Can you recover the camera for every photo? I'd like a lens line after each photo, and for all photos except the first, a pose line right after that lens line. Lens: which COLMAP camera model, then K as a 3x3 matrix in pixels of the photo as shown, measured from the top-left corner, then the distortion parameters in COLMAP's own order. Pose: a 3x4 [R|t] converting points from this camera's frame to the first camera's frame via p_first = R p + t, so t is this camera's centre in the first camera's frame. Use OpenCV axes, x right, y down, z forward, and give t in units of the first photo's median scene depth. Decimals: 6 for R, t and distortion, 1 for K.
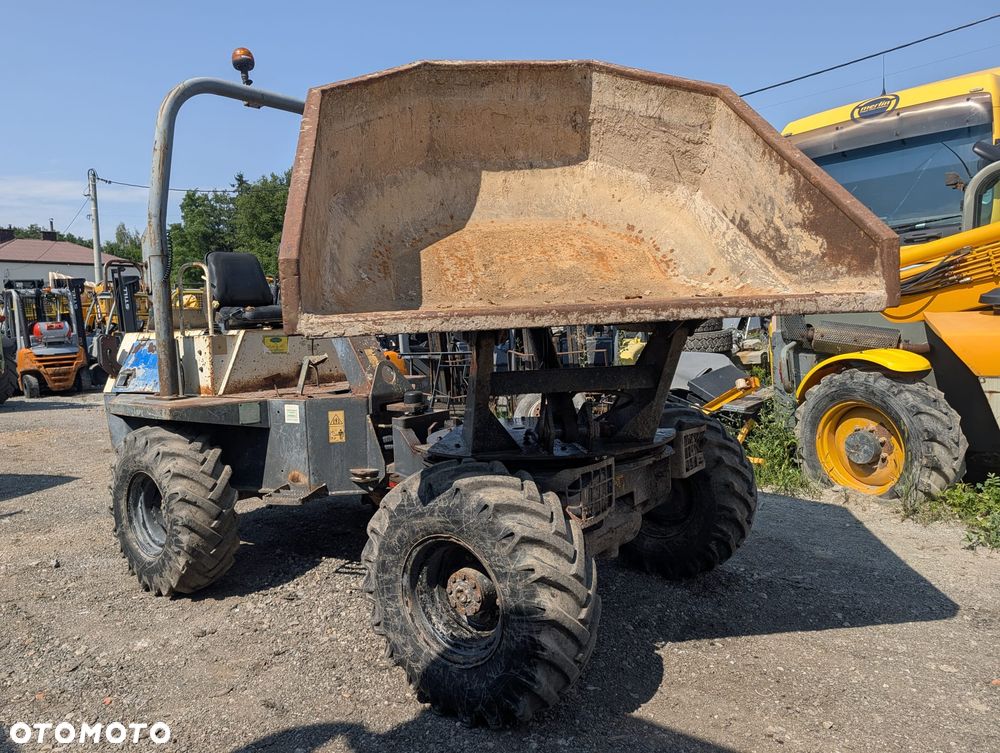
lens RADIAL K [[709.5, 0, 476.9], [0, 709.5, 401.9], [0, 0, 1]] dist [0.009564, -0.001509]
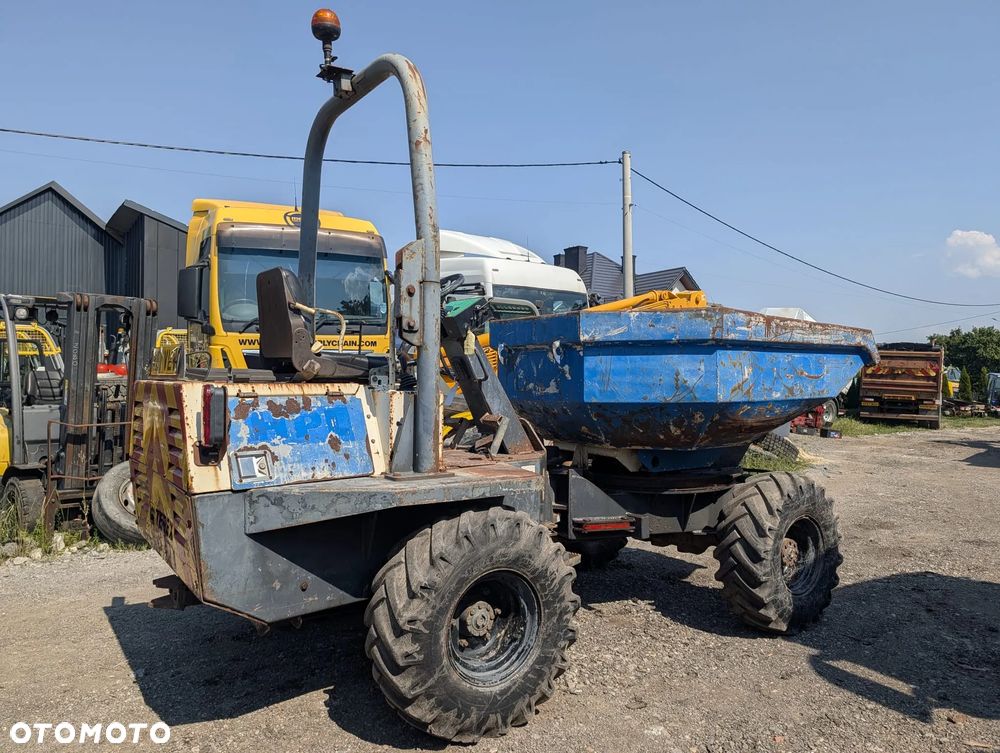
lens RADIAL K [[735.3, 0, 500.8], [0, 735.3, 406.5], [0, 0, 1]] dist [0.038044, -0.052187]
pose [[0.263265, 0.004794, 0.964712, -1.216649], [0.092062, 0.995299, -0.030070, -0.048974], [-0.960321, 0.096730, 0.261587, 0.774442]]
